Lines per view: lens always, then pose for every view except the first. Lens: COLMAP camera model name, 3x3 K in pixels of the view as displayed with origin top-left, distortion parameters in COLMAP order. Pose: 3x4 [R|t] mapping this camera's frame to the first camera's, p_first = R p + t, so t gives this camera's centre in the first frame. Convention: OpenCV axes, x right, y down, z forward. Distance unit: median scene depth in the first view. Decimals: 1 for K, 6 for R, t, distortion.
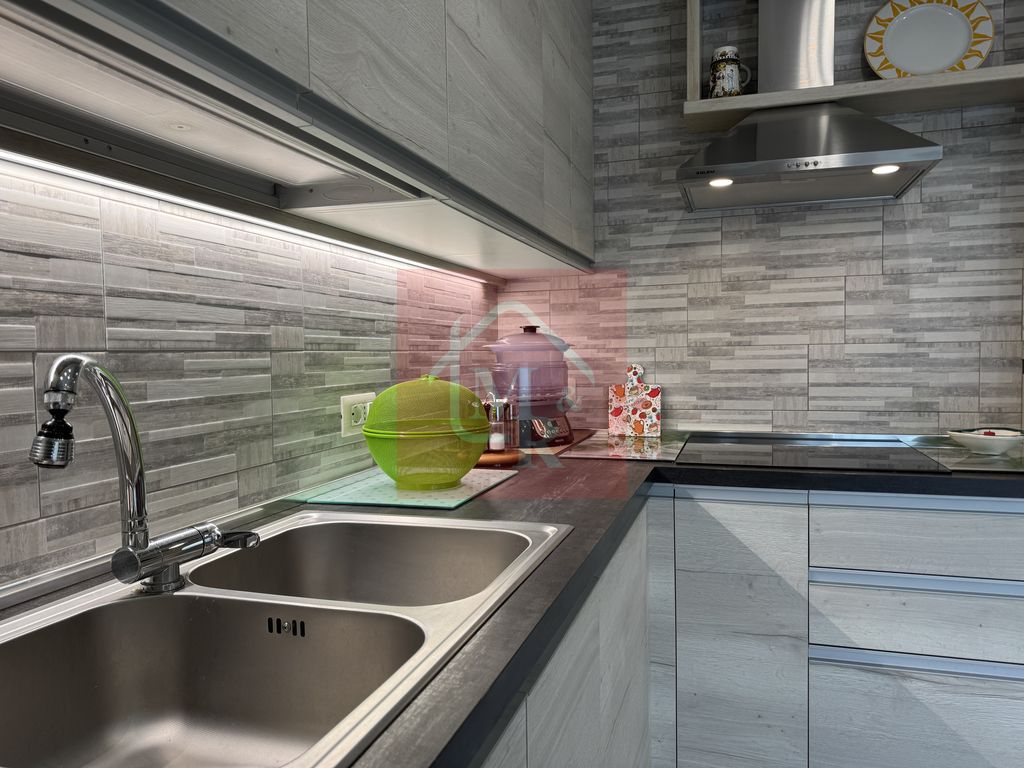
lens RADIAL K [[719.3, 0, 510.0], [0, 719.3, 382.9], [0, 0, 1]] dist [0.056094, -0.068021]
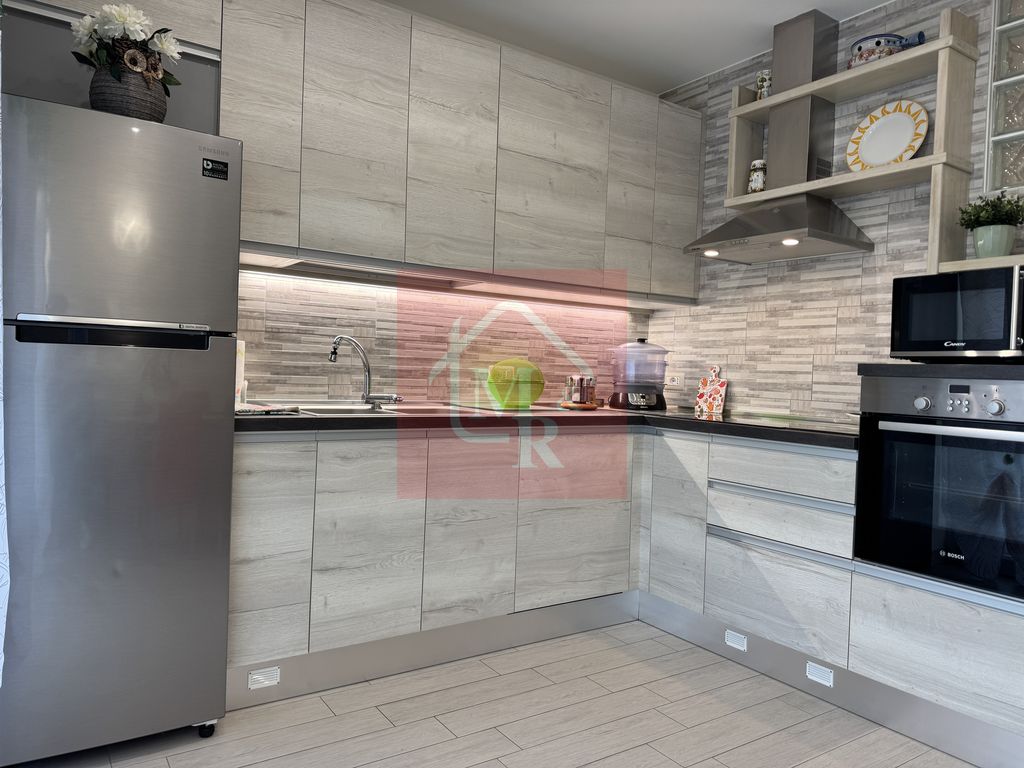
lens RADIAL K [[719.3, 0, 509.8], [0, 719.3, 383.2], [0, 0, 1]] dist [0.056094, -0.068021]
pose [[0.781710, 0.055793, -0.621142, 0.923251], [-0.074736, 0.997193, -0.004484, 0.060423], [0.619148, 0.049927, 0.783686, -0.544430]]
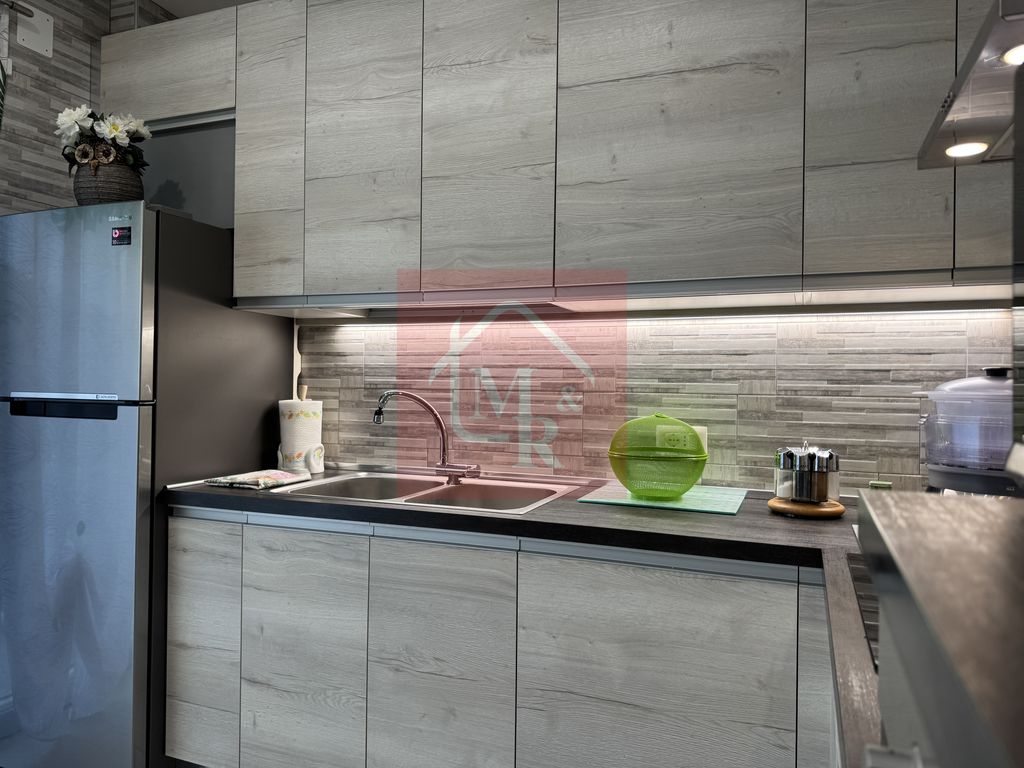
lens RADIAL K [[719.3, 0, 513.3], [0, 719.3, 381.5], [0, 0, 1]] dist [0.056094, -0.068021]
pose [[-0.079387, 0.014718, -0.996735, 0.911842], [-0.051202, 0.998511, 0.018822, -0.060551], [0.995528, 0.052529, -0.078515, 0.630962]]
